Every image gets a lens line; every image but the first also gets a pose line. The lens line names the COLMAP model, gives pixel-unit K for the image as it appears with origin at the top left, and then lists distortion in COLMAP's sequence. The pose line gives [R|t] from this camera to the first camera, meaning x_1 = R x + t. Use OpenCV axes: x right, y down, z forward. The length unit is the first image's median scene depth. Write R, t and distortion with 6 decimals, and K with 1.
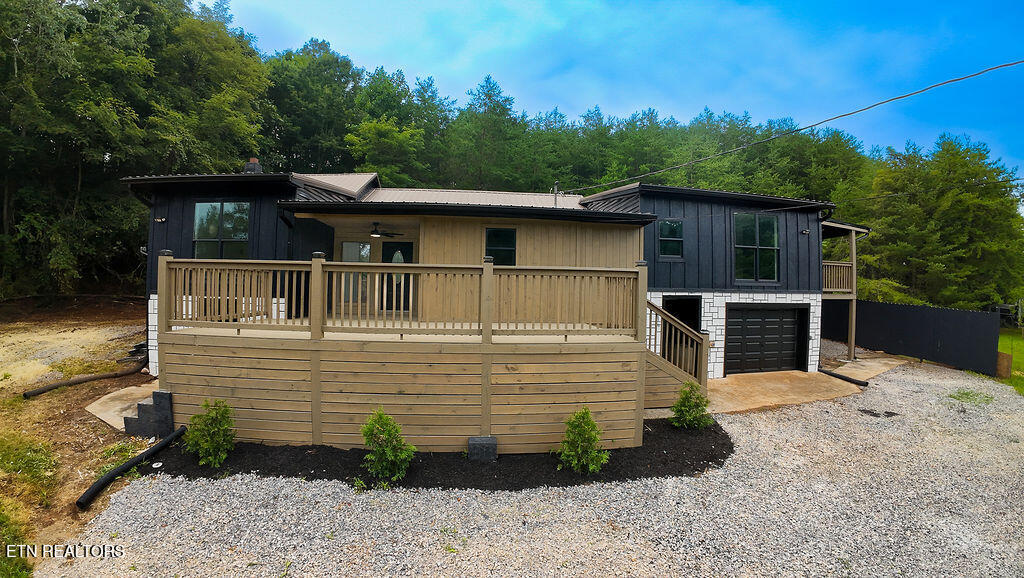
lens RADIAL K [[356.1, 0, 512.0], [0, 356.1, 289.0], [0, 0, 1]] dist [-0.128481, 0.016876]
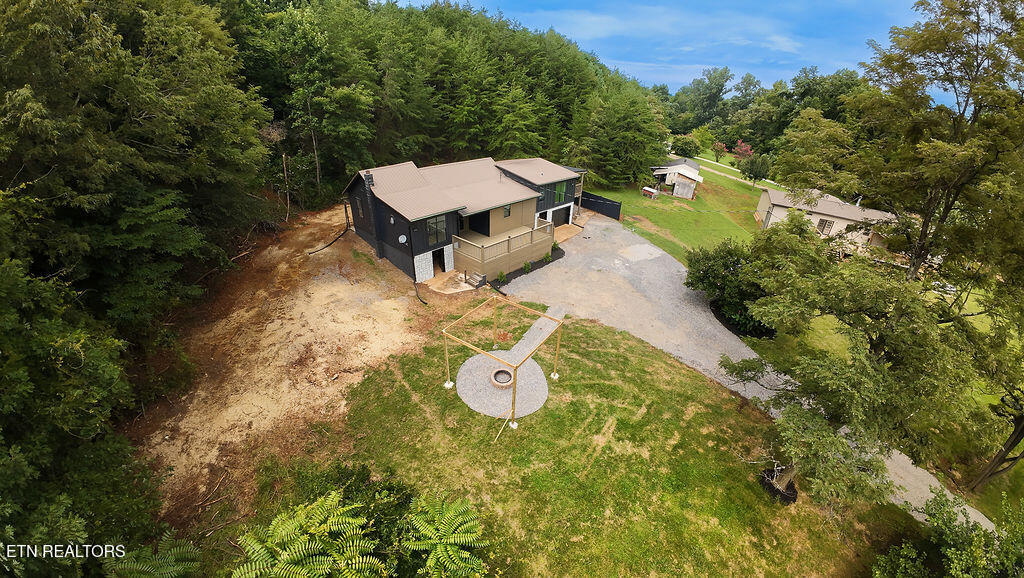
lens RADIAL K [[356.1, 0, 512.0], [0, 356.1, 289.0], [0, 0, 1]] dist [-0.128481, 0.016876]
pose [[0.763848, -0.321650, 0.559534, -3.244533], [-0.014266, 0.858335, 0.512891, -1.845044], [-0.645239, -0.399753, 0.651049, -2.335630]]
